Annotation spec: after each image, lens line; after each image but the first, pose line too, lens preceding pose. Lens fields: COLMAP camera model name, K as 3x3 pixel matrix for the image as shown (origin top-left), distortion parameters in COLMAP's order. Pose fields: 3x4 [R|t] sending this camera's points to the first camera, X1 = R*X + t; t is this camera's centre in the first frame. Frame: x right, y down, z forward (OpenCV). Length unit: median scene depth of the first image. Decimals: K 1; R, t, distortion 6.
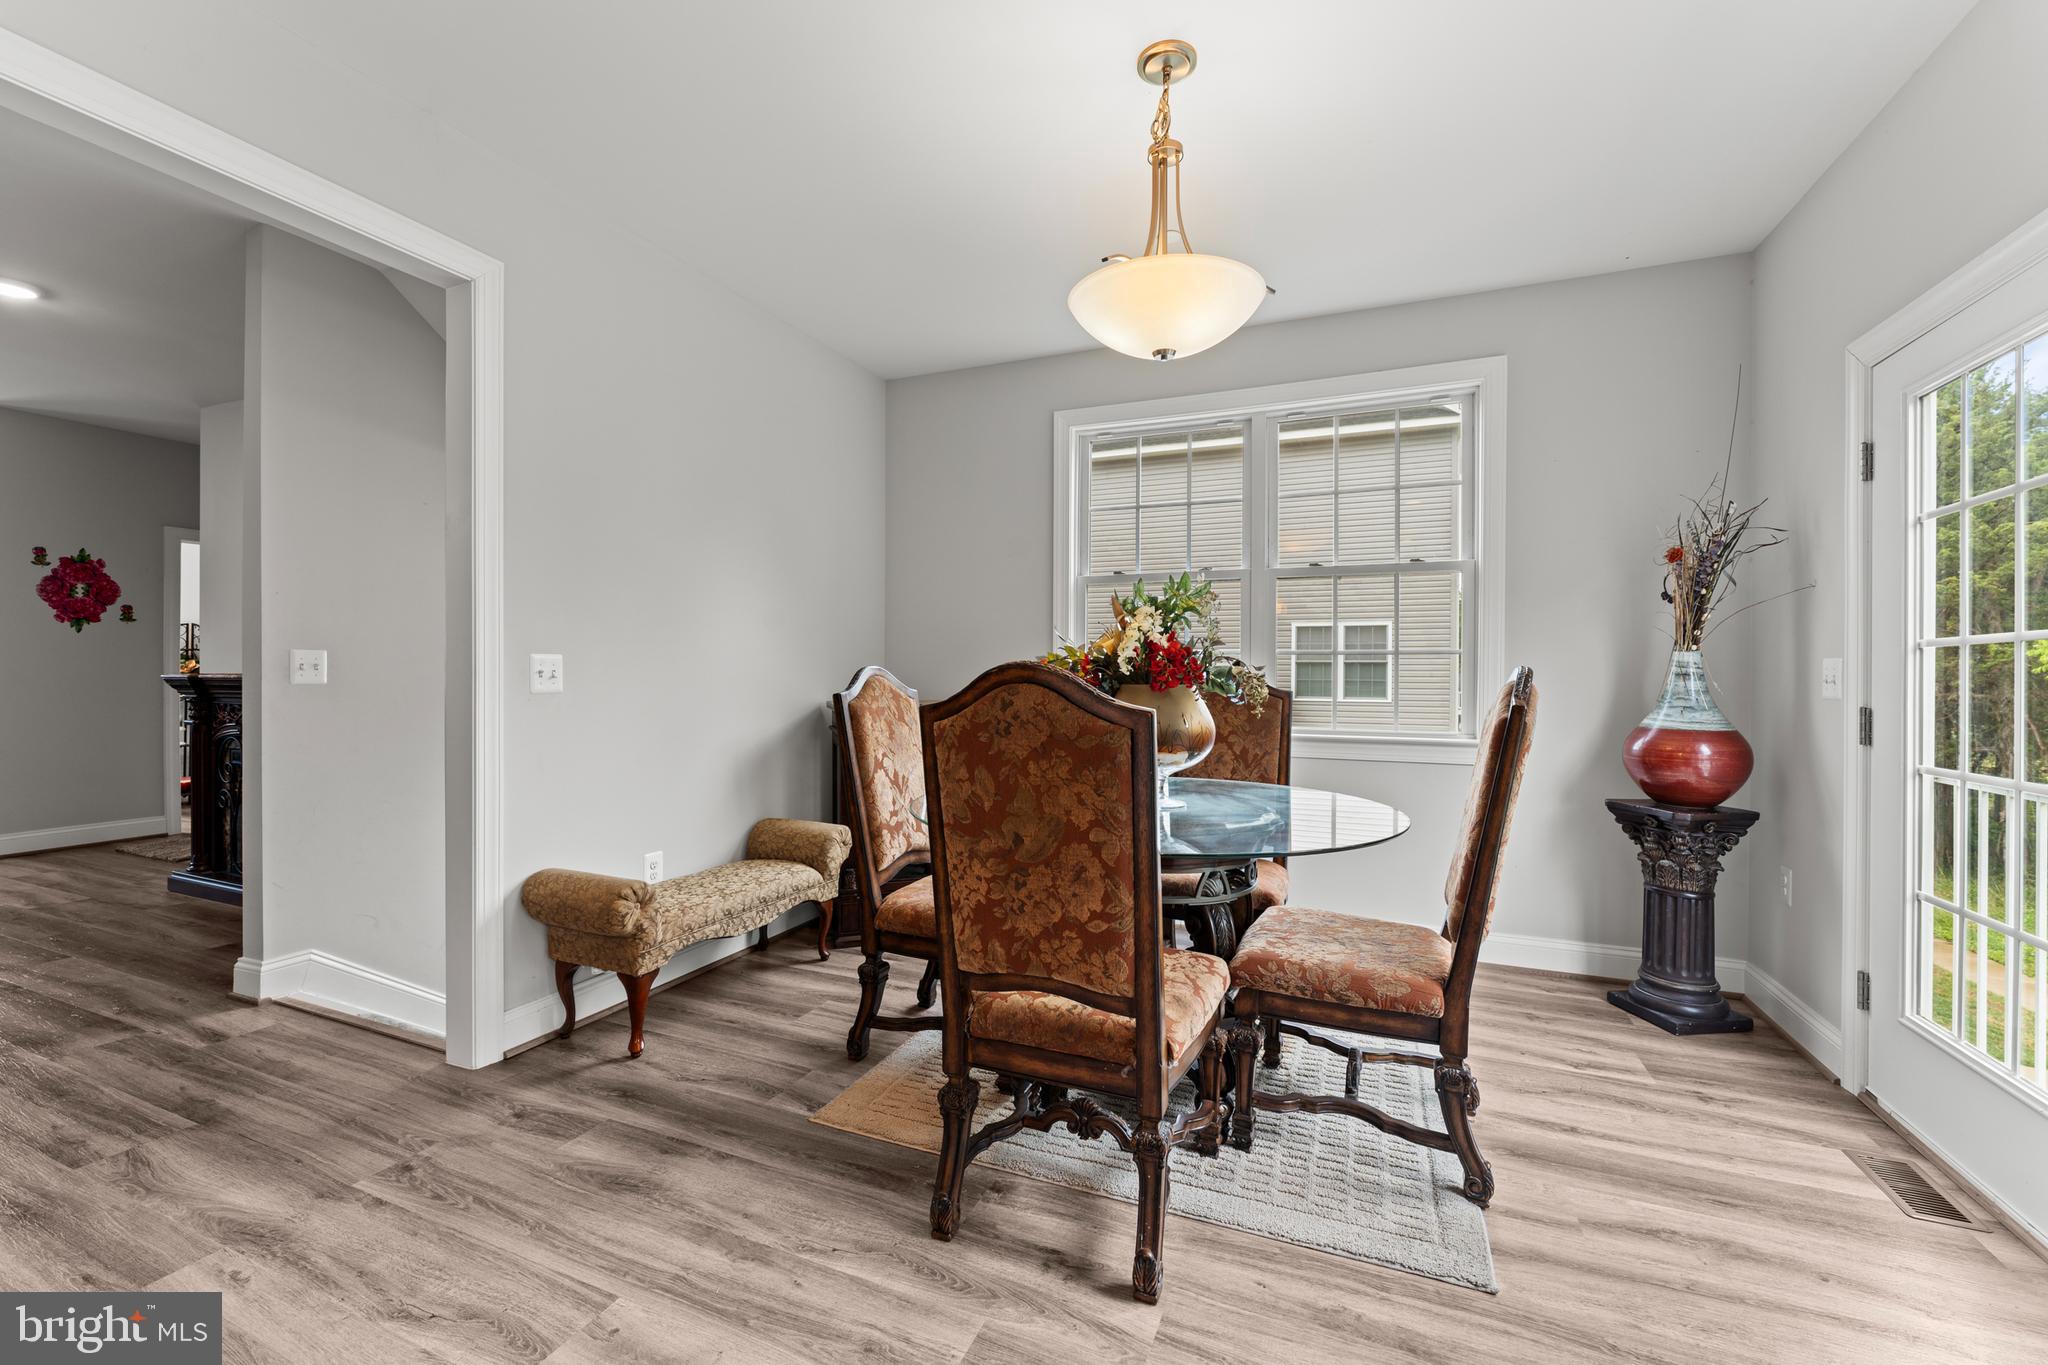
lens RADIAL K [[820.5, 0, 1023.8], [0, 820.5, 679.9], [0, 0, 1]] dist [0.000622, -0.000306]
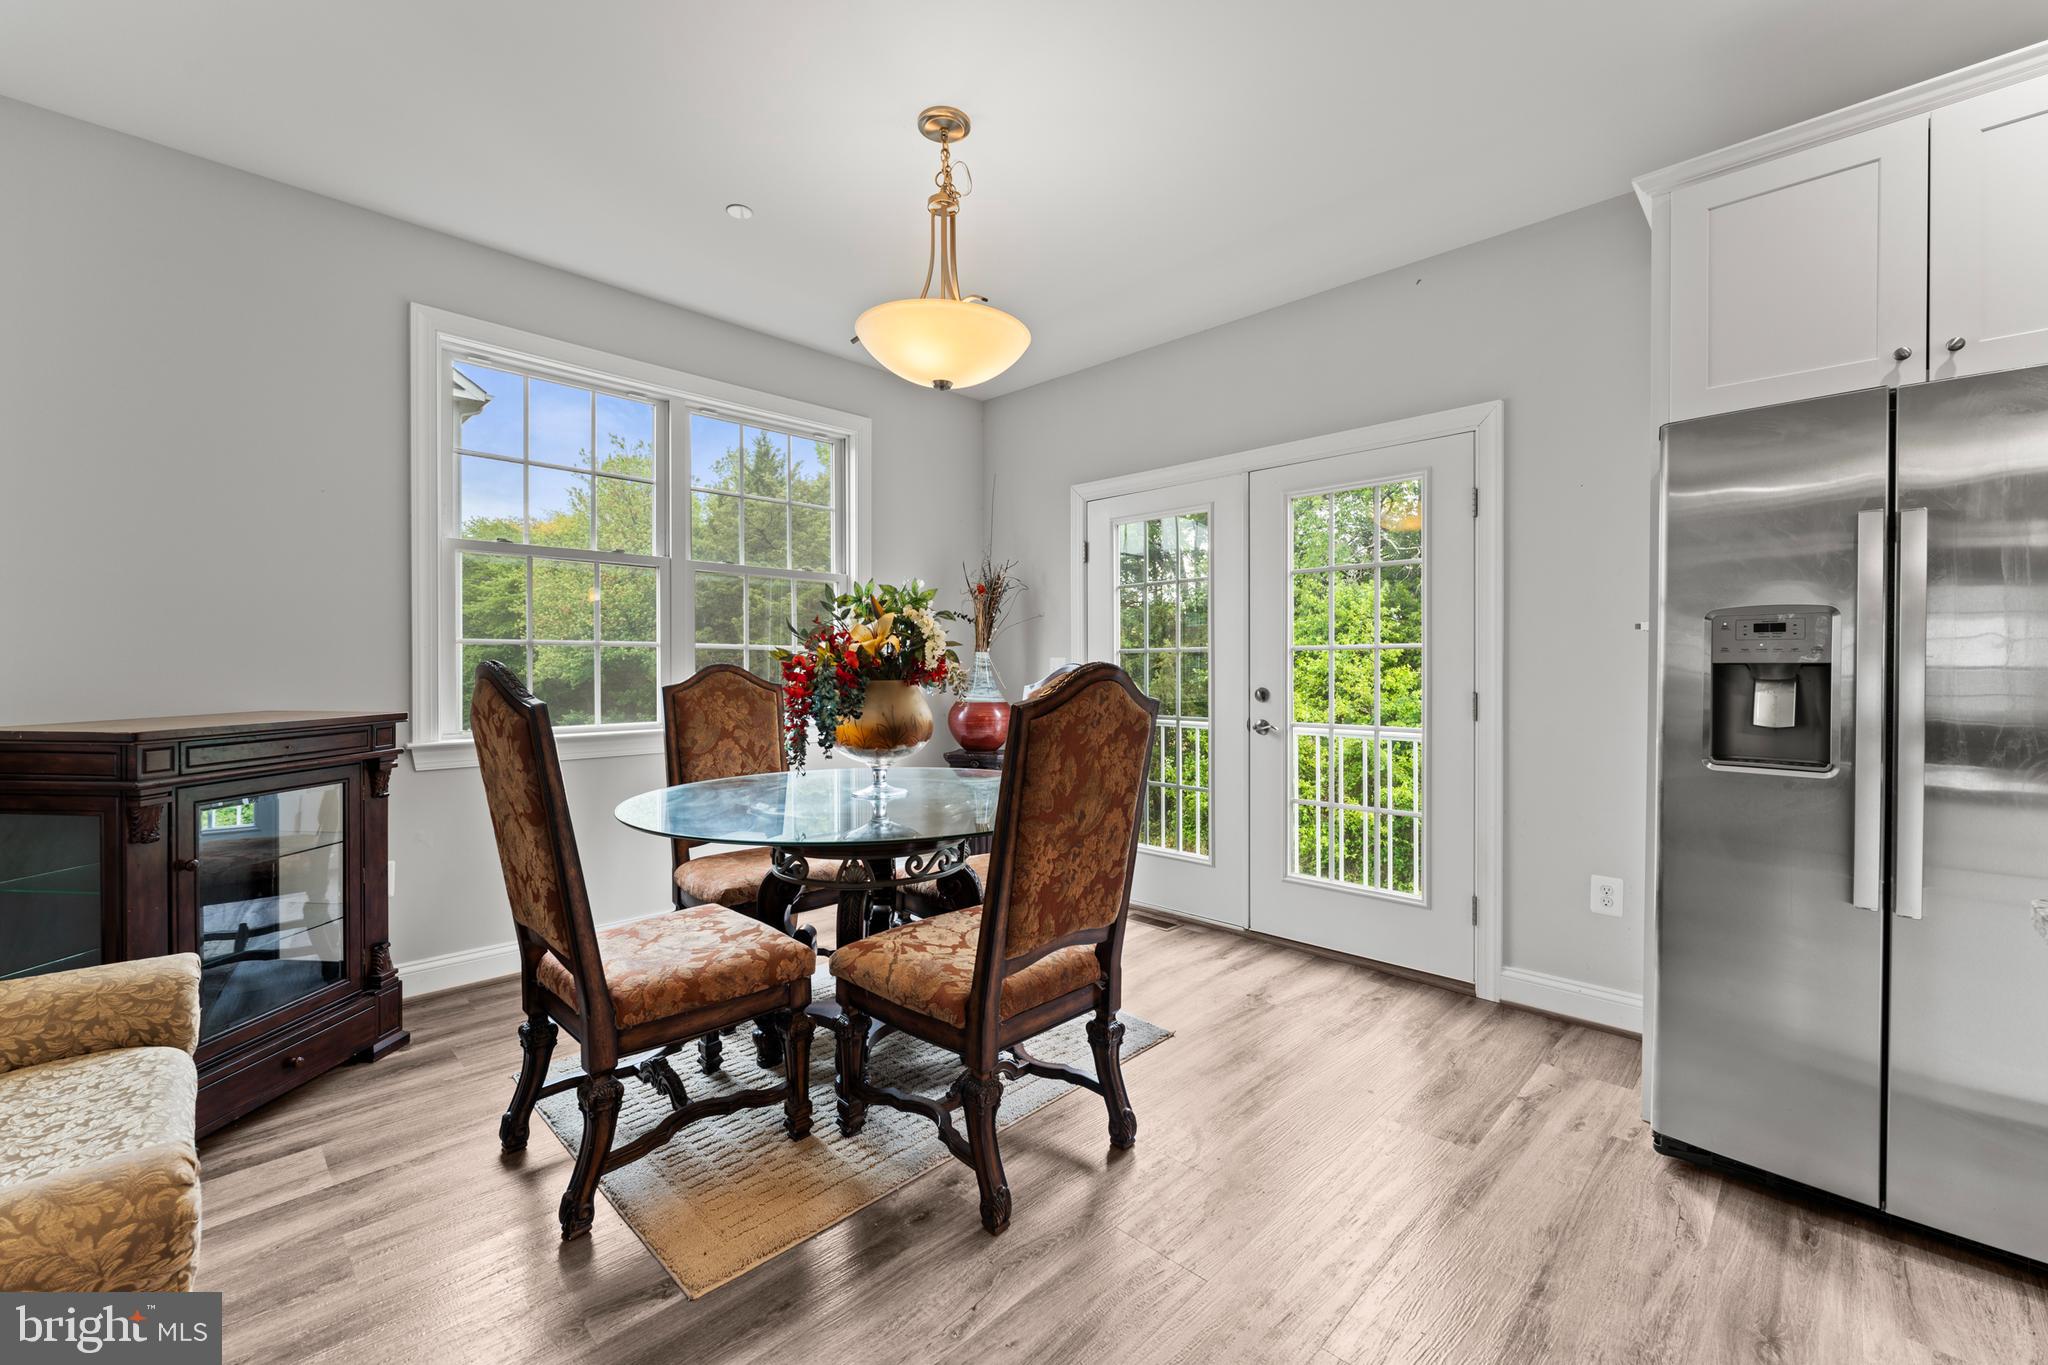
lens RADIAL K [[820.5, 0, 998.4], [0, 820.5, 673.4], [0, 0, 1]] dist [0.000622, -0.000306]
pose [[0.384238, -0.012191, 0.923154, -0.816208], [0.005808, 0.999925, 0.010787, -0.014938], [-0.923216, 0.001217, 0.384280, 0.483863]]
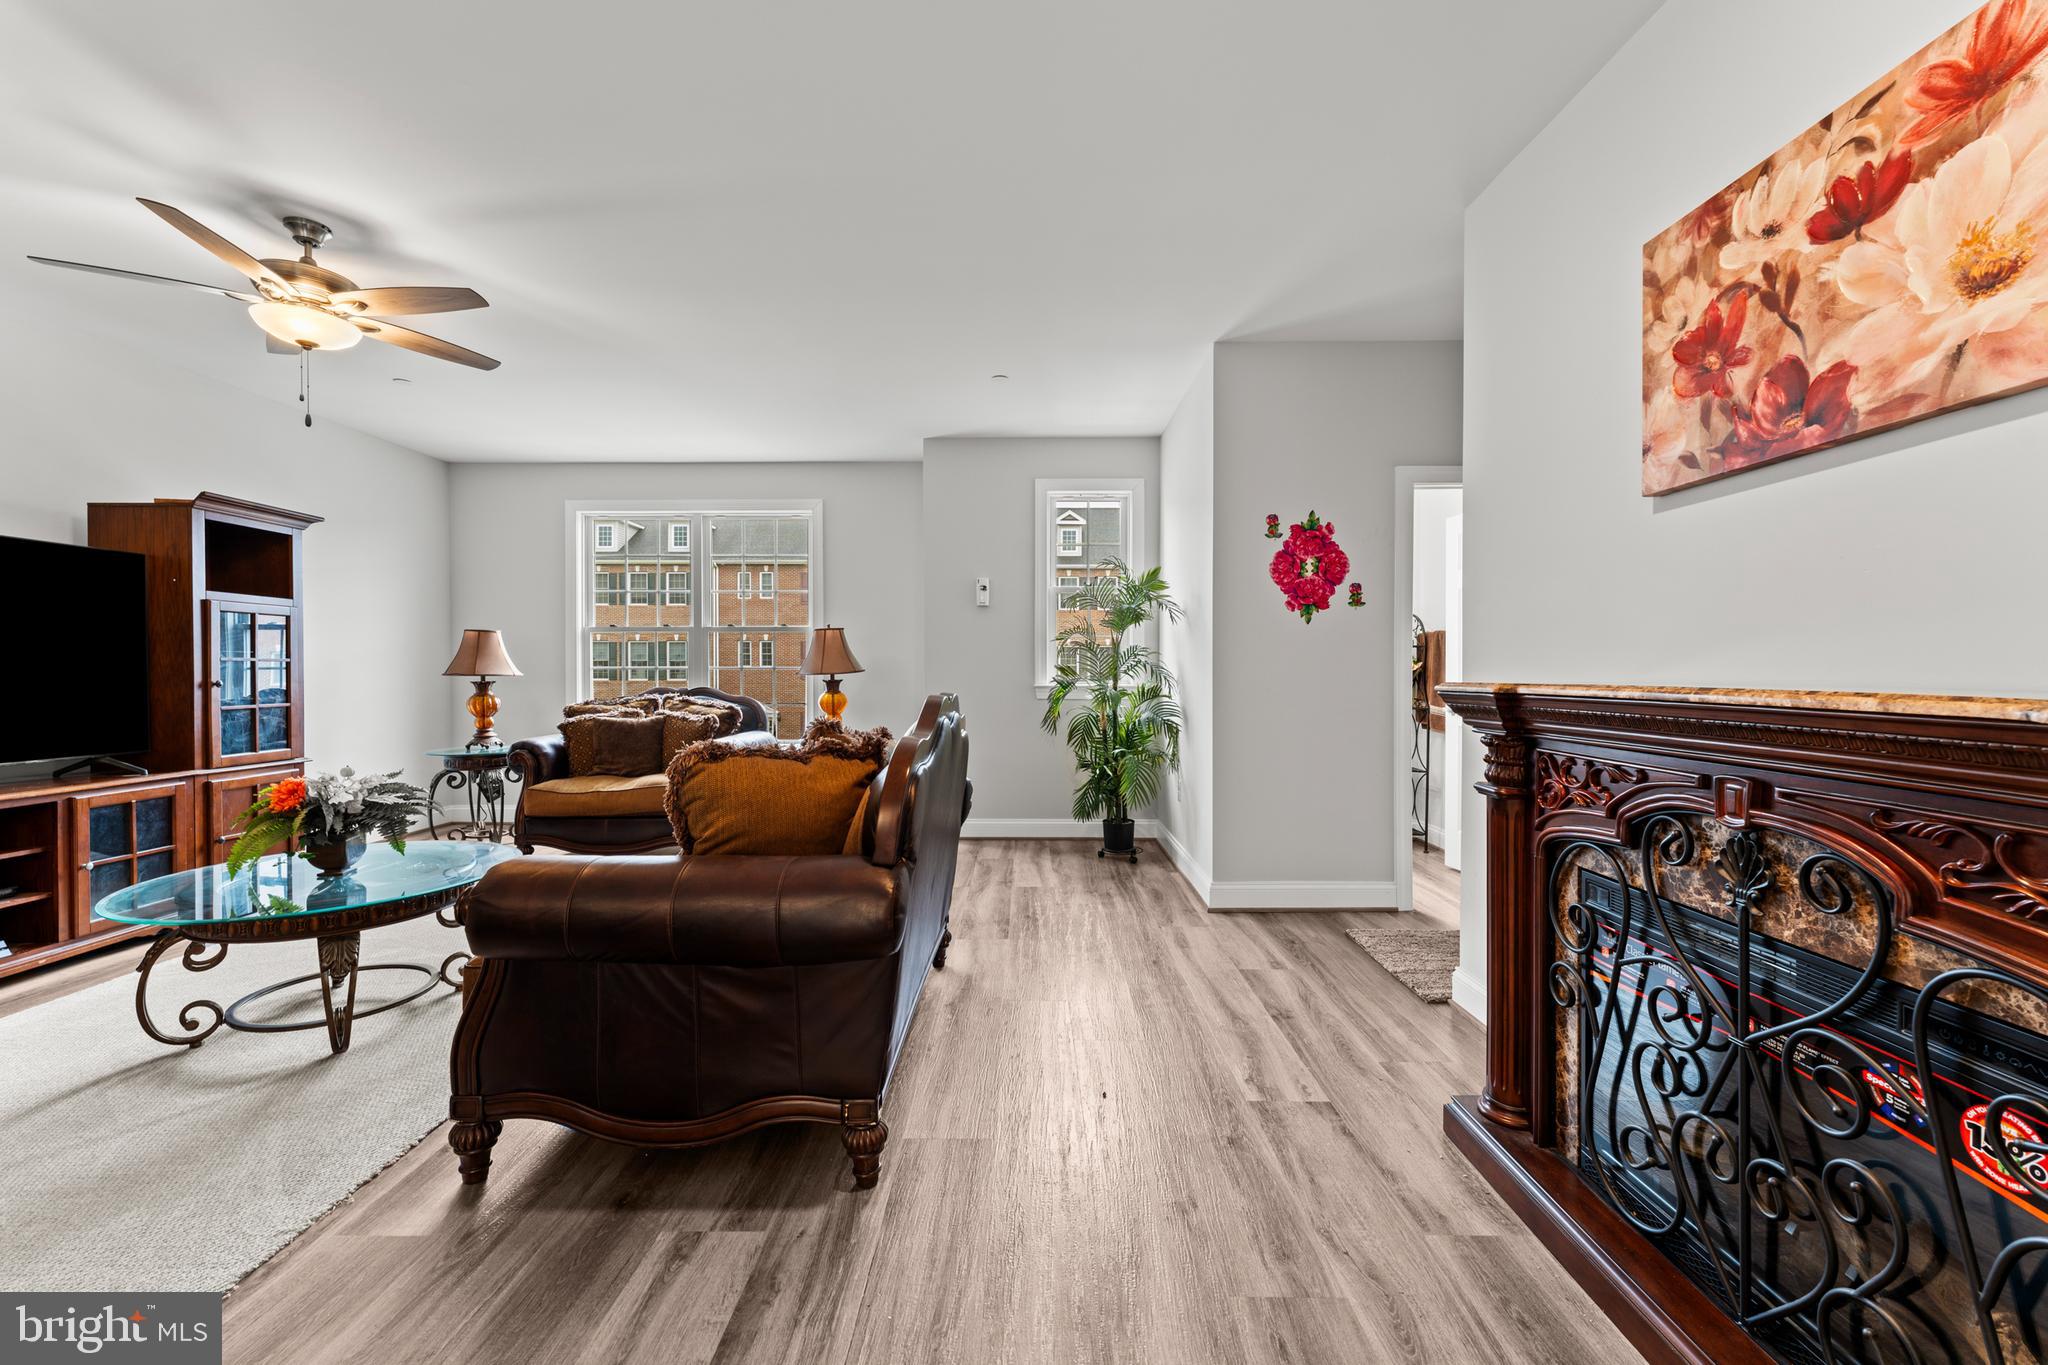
lens RADIAL K [[820.5, 0, 1019.2], [0, 820.5, 675.9], [0, 0, 1]] dist [0.000622, -0.000306]
pose [[0.379157, 0.000134, -0.925332, -1.367064], [-0.004826, 0.999987, -0.001832, -0.019640], [0.925320, 0.005161, 0.379153, 1.156563]]
